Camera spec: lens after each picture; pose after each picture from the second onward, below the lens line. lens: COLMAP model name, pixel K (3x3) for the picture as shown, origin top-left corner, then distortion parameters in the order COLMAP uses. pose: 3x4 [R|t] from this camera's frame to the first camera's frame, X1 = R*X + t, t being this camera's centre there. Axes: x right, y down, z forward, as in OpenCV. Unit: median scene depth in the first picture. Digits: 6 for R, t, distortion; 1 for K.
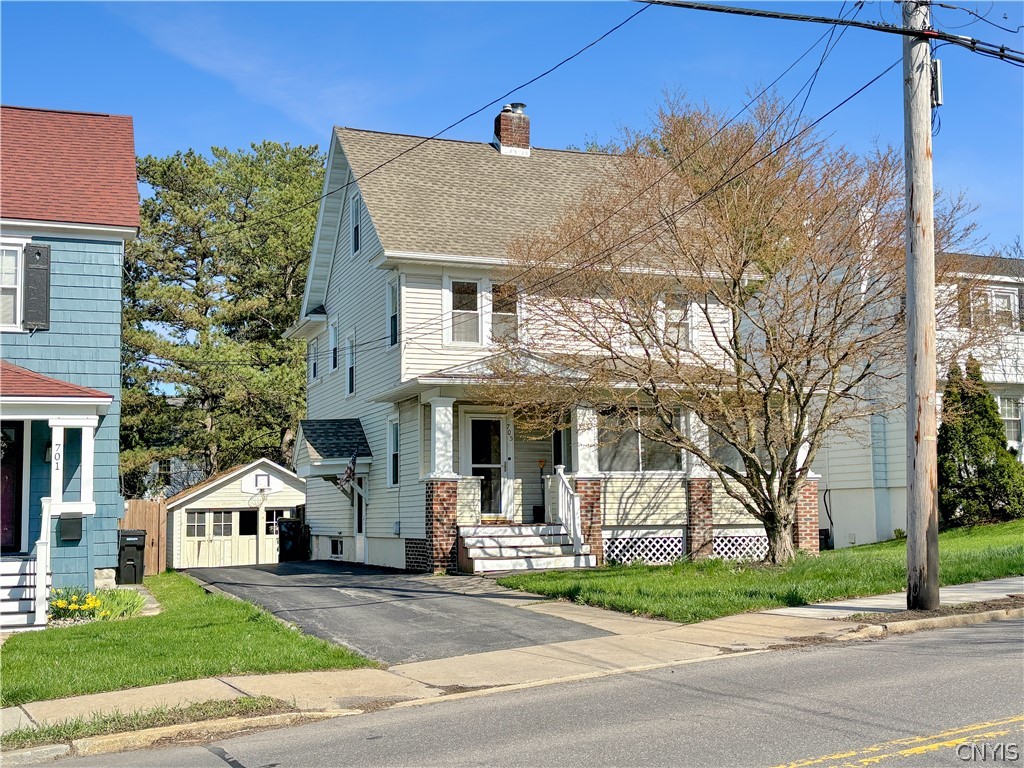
lens RADIAL K [[1226.0, 0, 521.6], [0, 1226.0, 382.6], [0, 0, 1]] dist [0.155183, 0.000000]
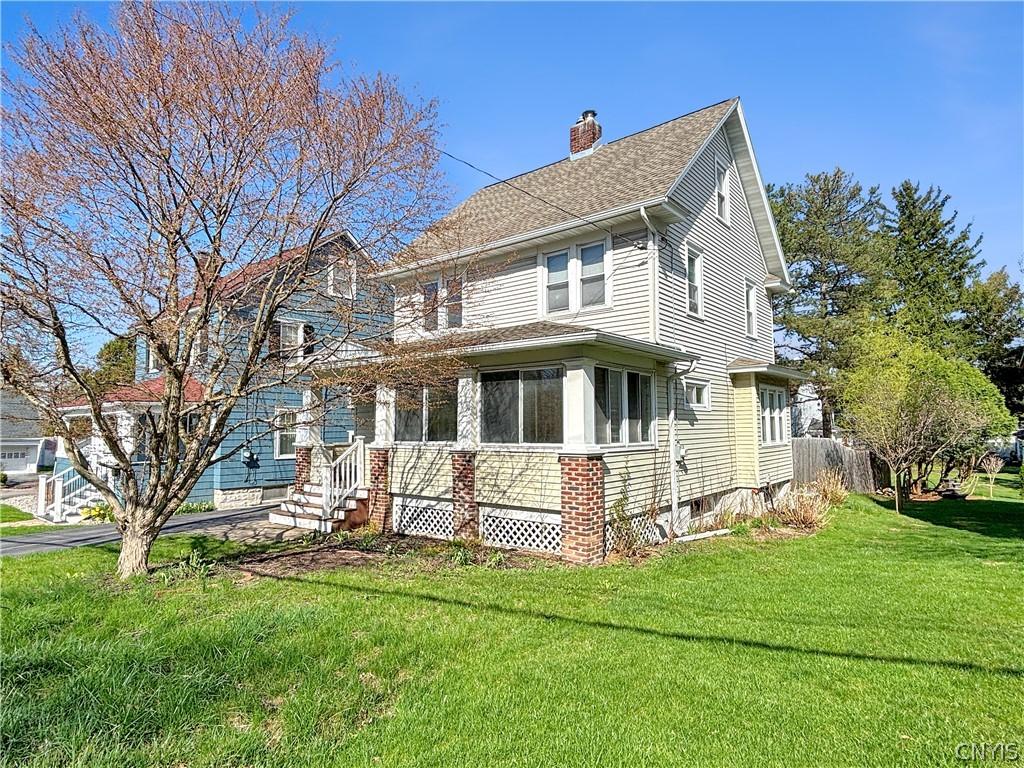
lens RADIAL K [[573.3, 0, 515.1], [0, 573.3, 389.4], [0, 0, 1]] dist [0.008354, 0.000408]
pose [[0.514073, -0.040916, -0.856770, 0.517283], [0.094223, 0.995510, 0.008994, 0.031153], [0.852555, -0.085351, 0.515621, 0.793411]]
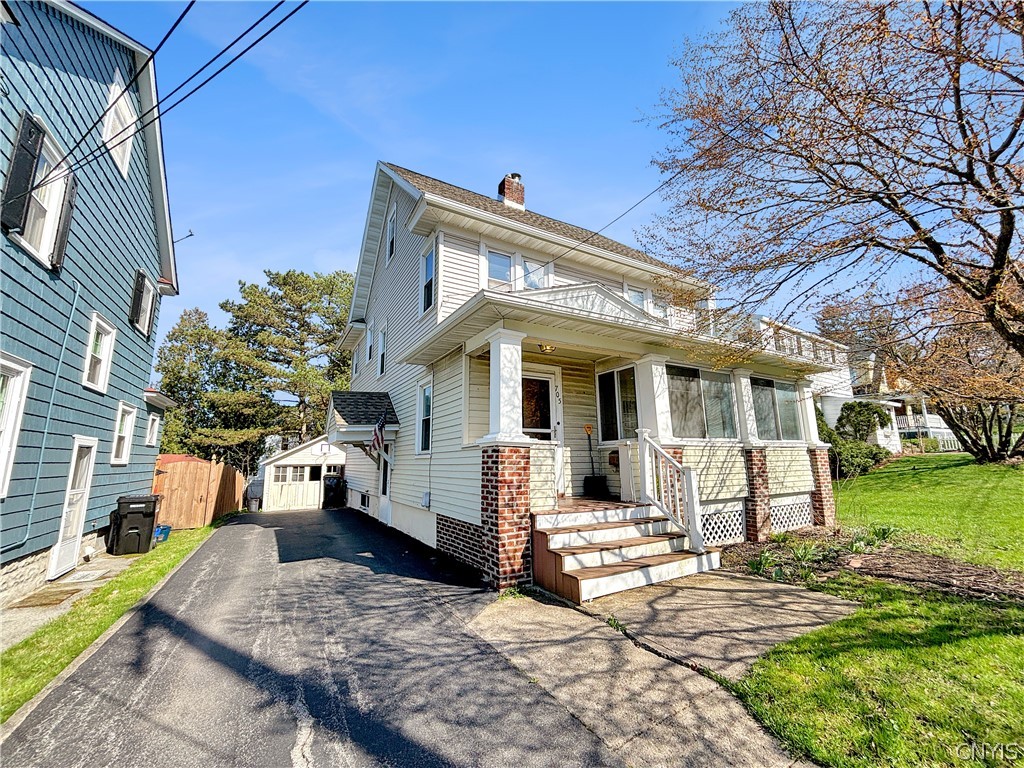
lens RADIAL K [[416.0, 0, 514.4], [0, 416.0, 385.5], [0, 0, 1]] dist [-0.002315, 0.001344]
pose [[0.986210, 0.032461, 0.162286, -0.090806], [-0.020295, 0.996896, -0.076066, 0.056974], [-0.164251, 0.071723, 0.983808, 0.689995]]
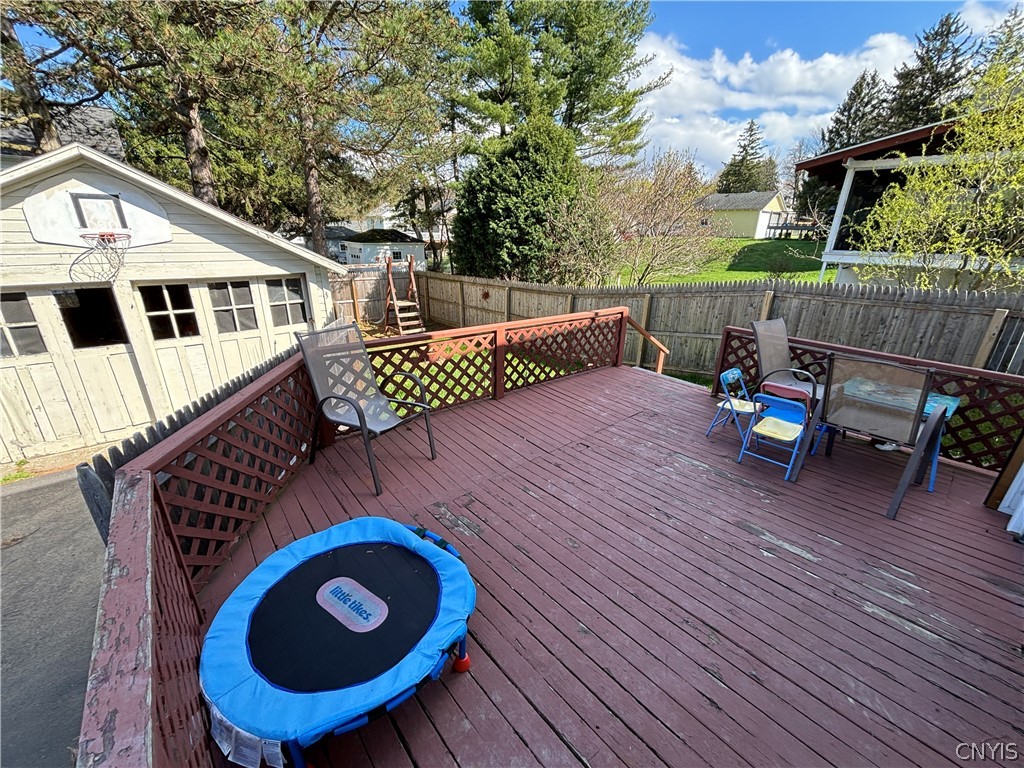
lens RADIAL K [[416.0, 0, 510.5], [0, 416.0, 382.7], [0, 0, 1]] dist [-0.002315, 0.001344]
pose [[0.944673, -0.084888, 0.316839, -0.227587], [-0.051895, 0.915088, 0.399901, 0.118251], [-0.323882, -0.394218, 0.860054, 1.408524]]
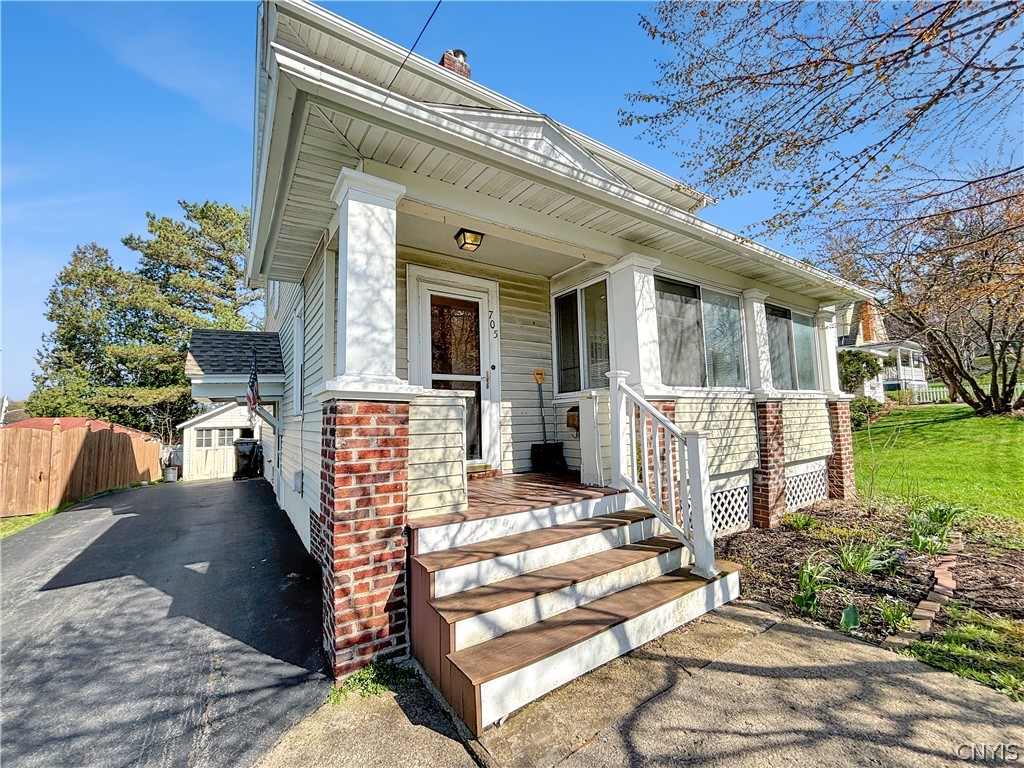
lens RADIAL K [[416.0, 0, 516.7], [0, 416.0, 387.2], [0, 0, 1]] dist [-0.002315, 0.001344]
pose [[0.973375, 0.006267, 0.229135, -0.044593], [-0.013185, 0.999502, 0.028673, 0.064592], [-0.228841, -0.030931, 0.972972, 0.783942]]
